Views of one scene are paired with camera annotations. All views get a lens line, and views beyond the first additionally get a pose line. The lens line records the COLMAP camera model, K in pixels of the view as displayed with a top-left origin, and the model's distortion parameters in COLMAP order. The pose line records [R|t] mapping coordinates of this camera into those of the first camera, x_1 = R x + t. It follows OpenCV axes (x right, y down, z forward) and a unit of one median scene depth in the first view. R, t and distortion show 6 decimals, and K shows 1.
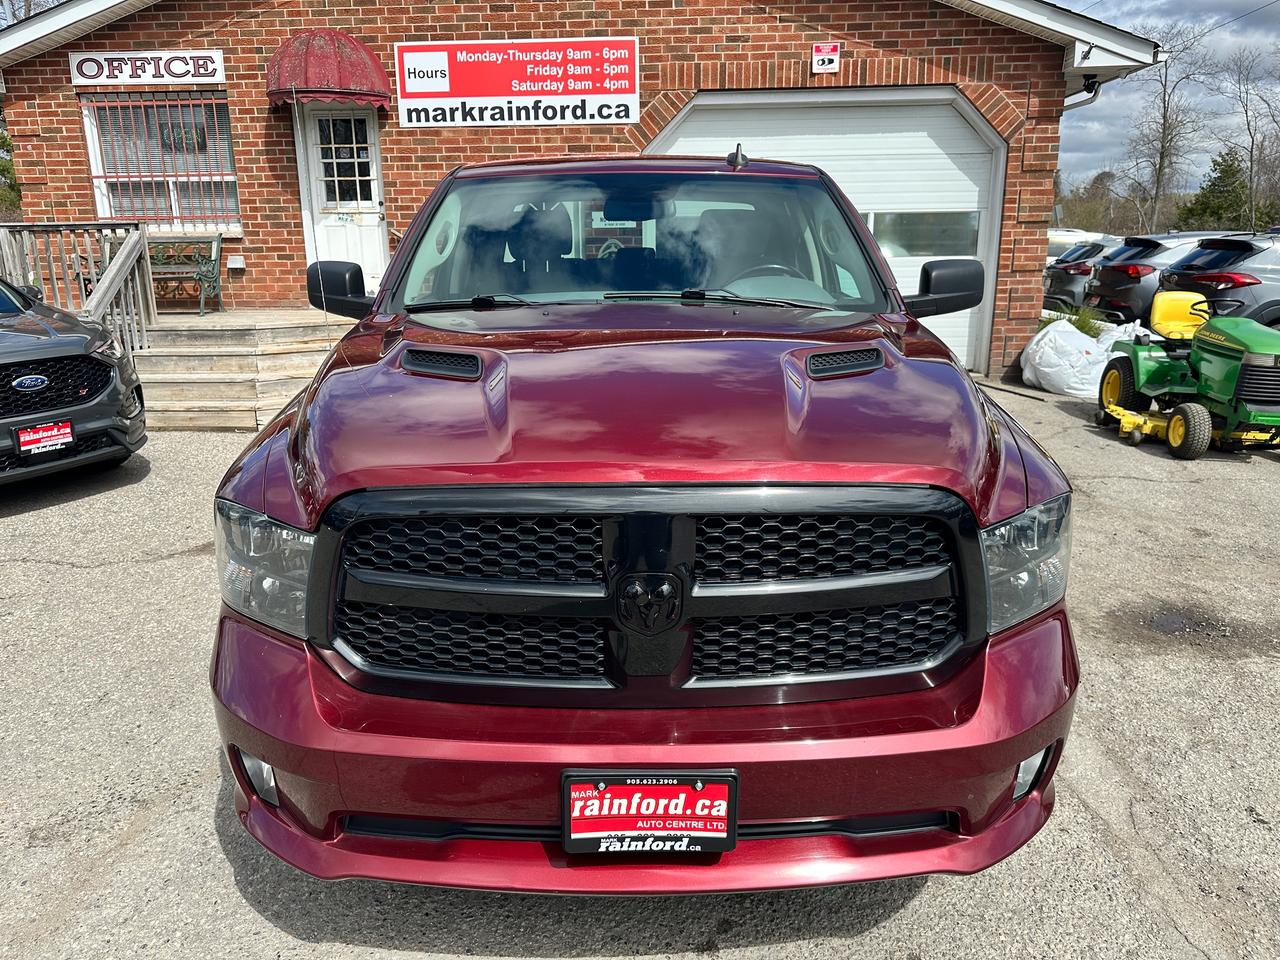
lens RADIAL K [[898.8, 0, 639.8], [0, 898.8, 477.1], [0, 0, 1]] dist [0.027749, -0.036582]
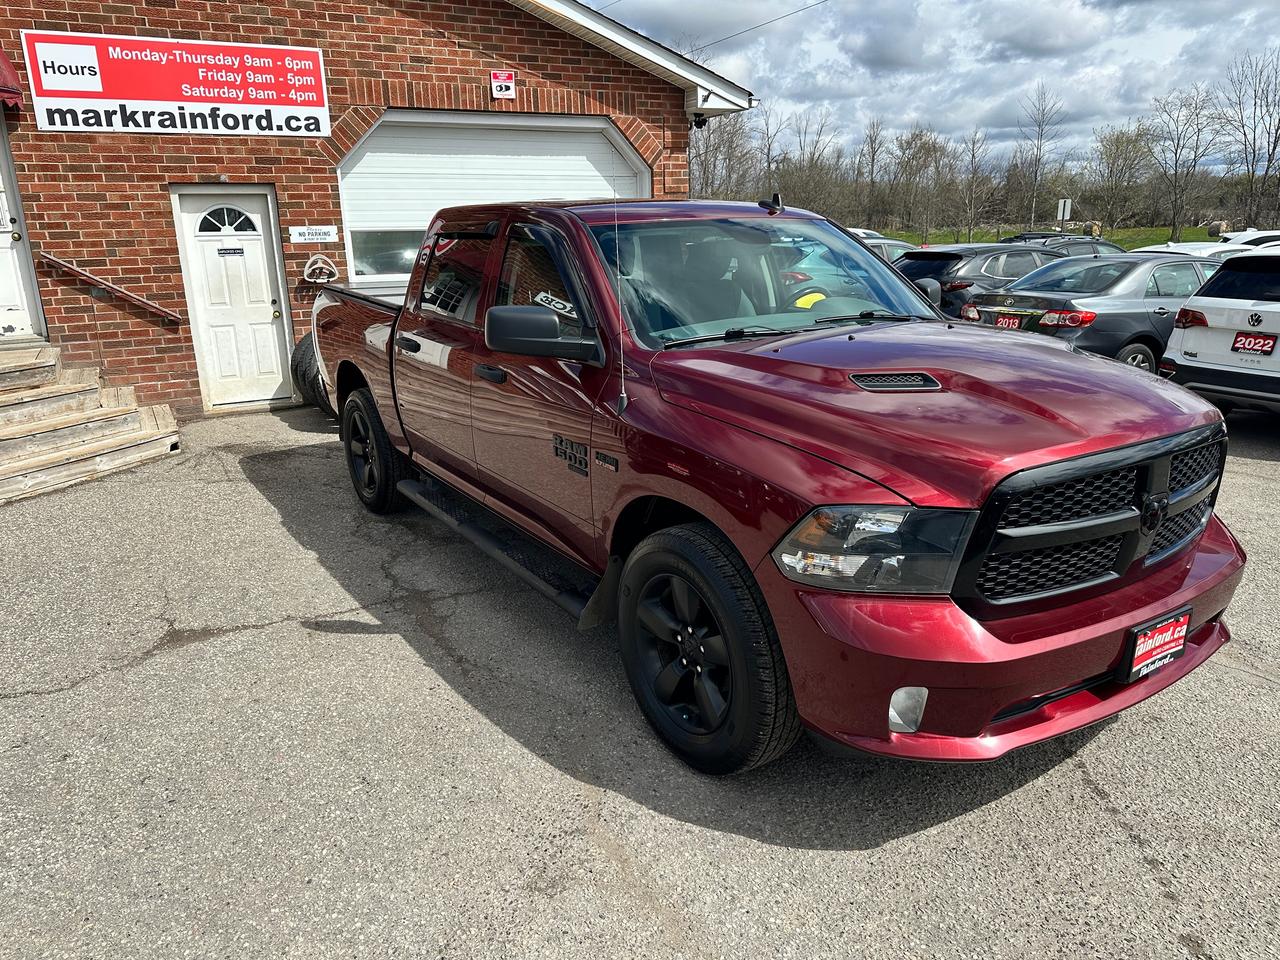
lens RADIAL K [[898.8, 0, 627.0], [0, 898.8, 476.9], [0, 0, 1]] dist [0.027749, -0.036582]
pose [[0.849368, -0.149346, 0.506231, -0.279263], [0.149873, 0.987897, 0.039984, -0.022174], [-0.506075, 0.041909, 0.861471, 0.016336]]
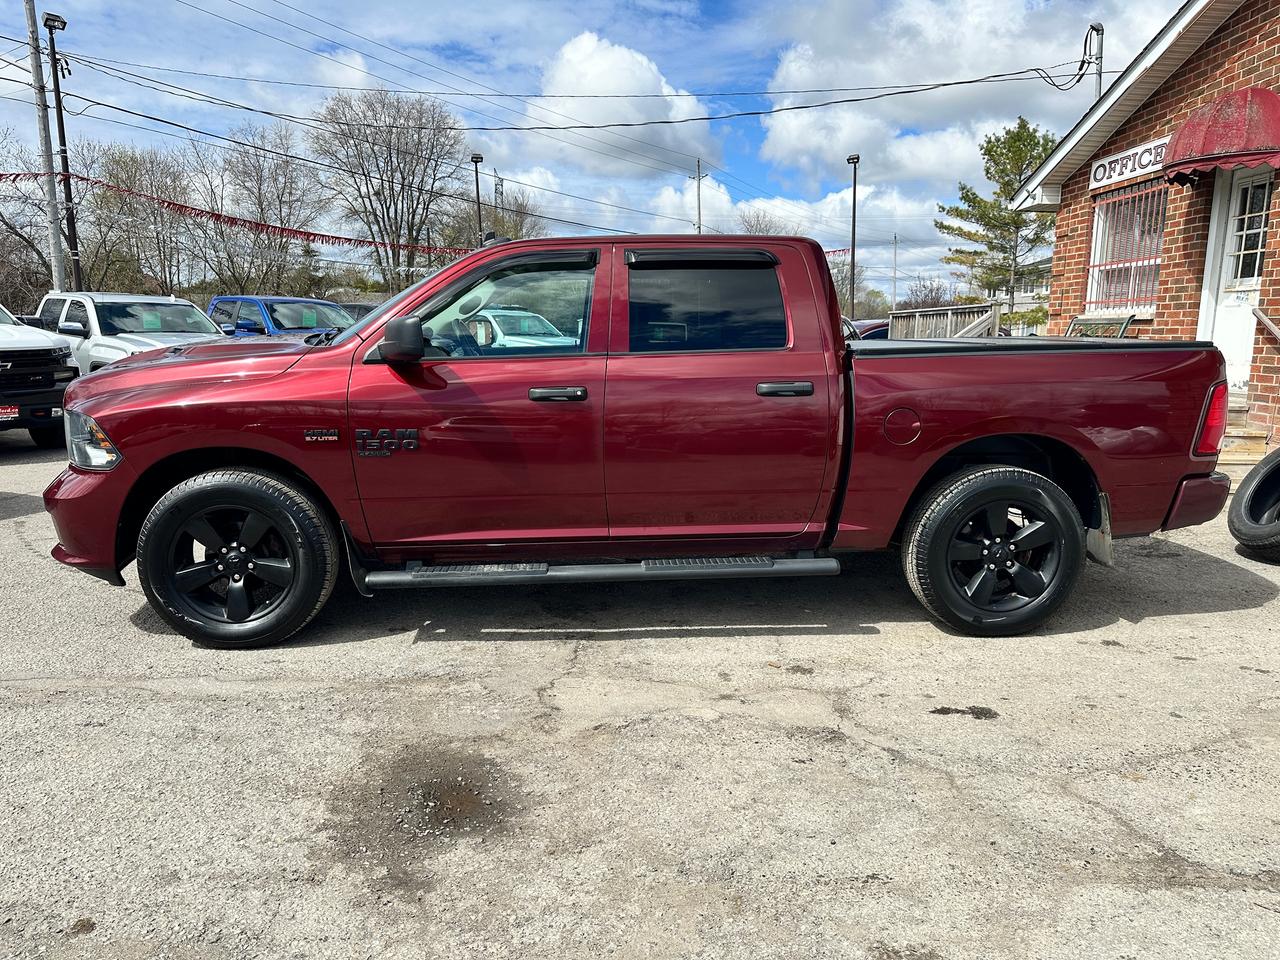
lens RADIAL K [[898.8, 0, 641.2], [0, 898.8, 479.8], [0, 0, 1]] dist [0.027749, -0.036582]
pose [[0.074513, 0.173126, -0.982077, 0.542538], [-0.266357, 0.952491, 0.147701, -0.101739], [0.960990, 0.250578, 0.117087, 0.418736]]
